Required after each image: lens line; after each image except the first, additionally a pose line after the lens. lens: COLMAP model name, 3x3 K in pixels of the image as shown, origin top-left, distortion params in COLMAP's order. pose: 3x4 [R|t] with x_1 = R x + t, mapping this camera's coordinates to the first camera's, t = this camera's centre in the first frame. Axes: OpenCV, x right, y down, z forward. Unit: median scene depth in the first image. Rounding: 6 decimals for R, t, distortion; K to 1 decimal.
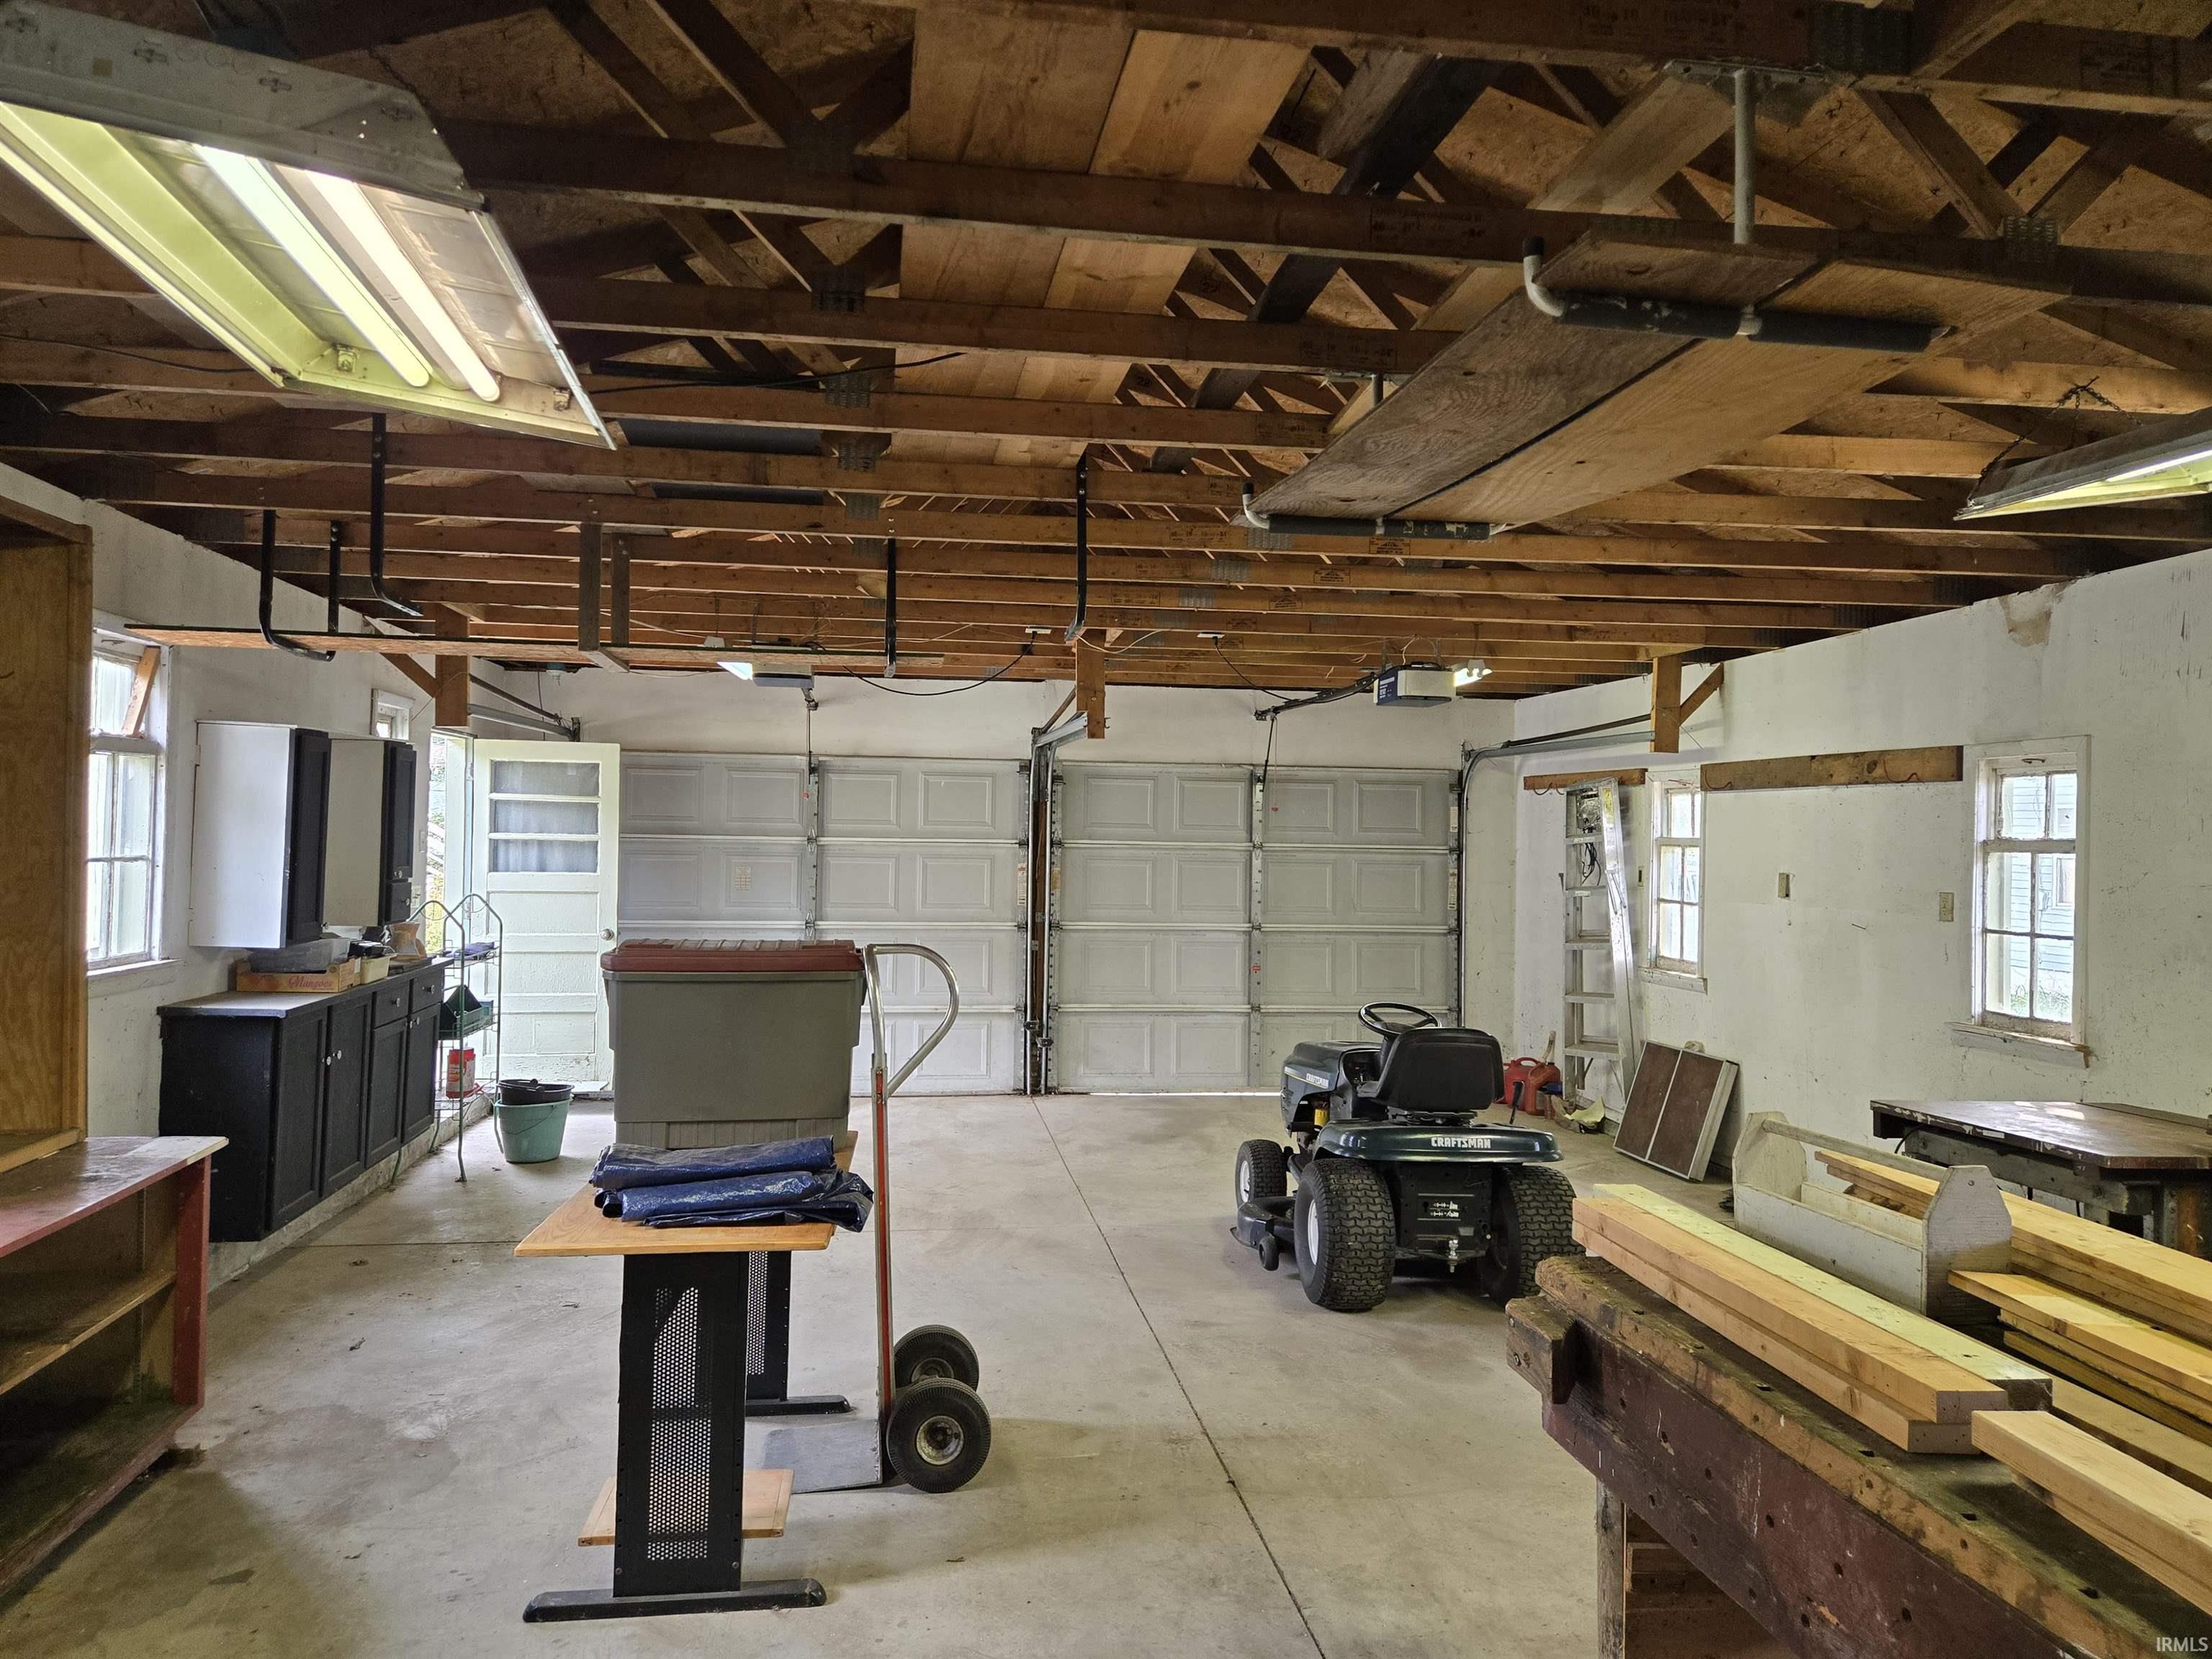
lens RADIAL K [[1485.8, 0, 1100.5], [0, 1485.8, 822.4], [0, 0, 1]] dist [0.079187, -0.065663]
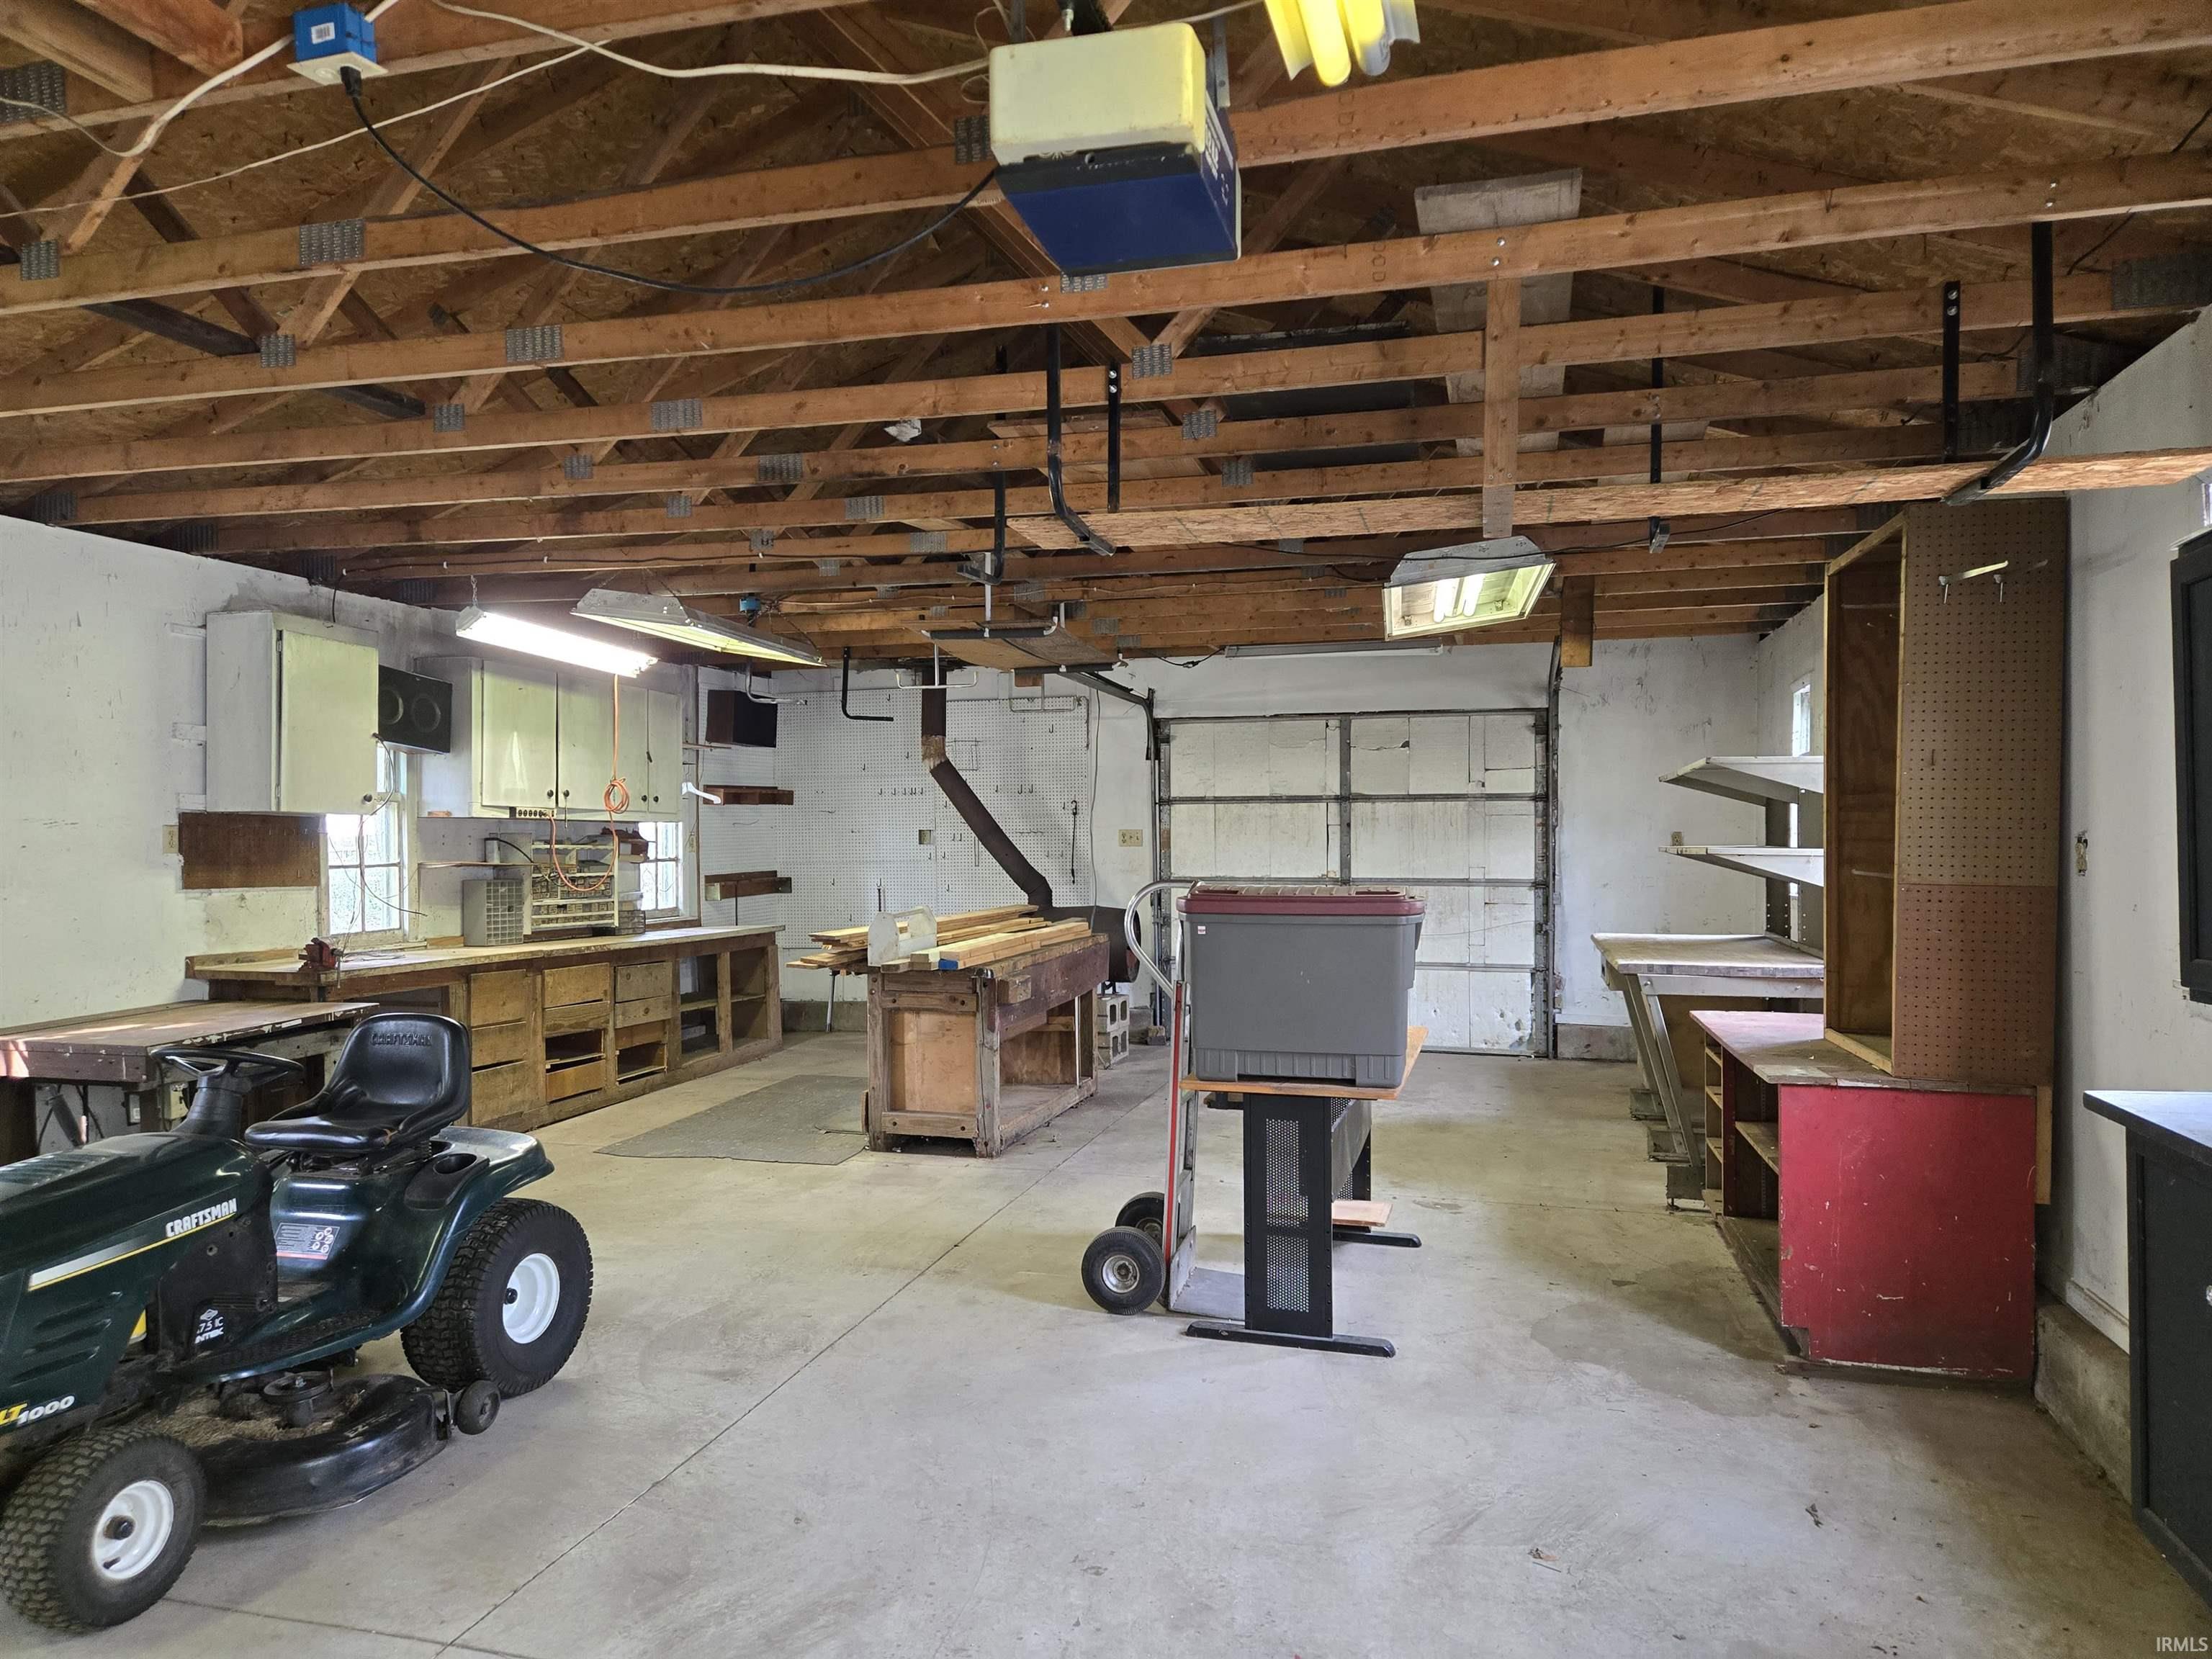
lens RADIAL K [[1485.8, 0, 1100.0], [0, 1485.8, 828.4], [0, 0, 1]] dist [0.079187, -0.065663]
pose [[-0.920688, -0.014452, 0.390031, -0.525694], [-0.019298, 0.999778, -0.008509, 0.051166], [-0.389821, -0.015361, -0.920762, 2.039934]]
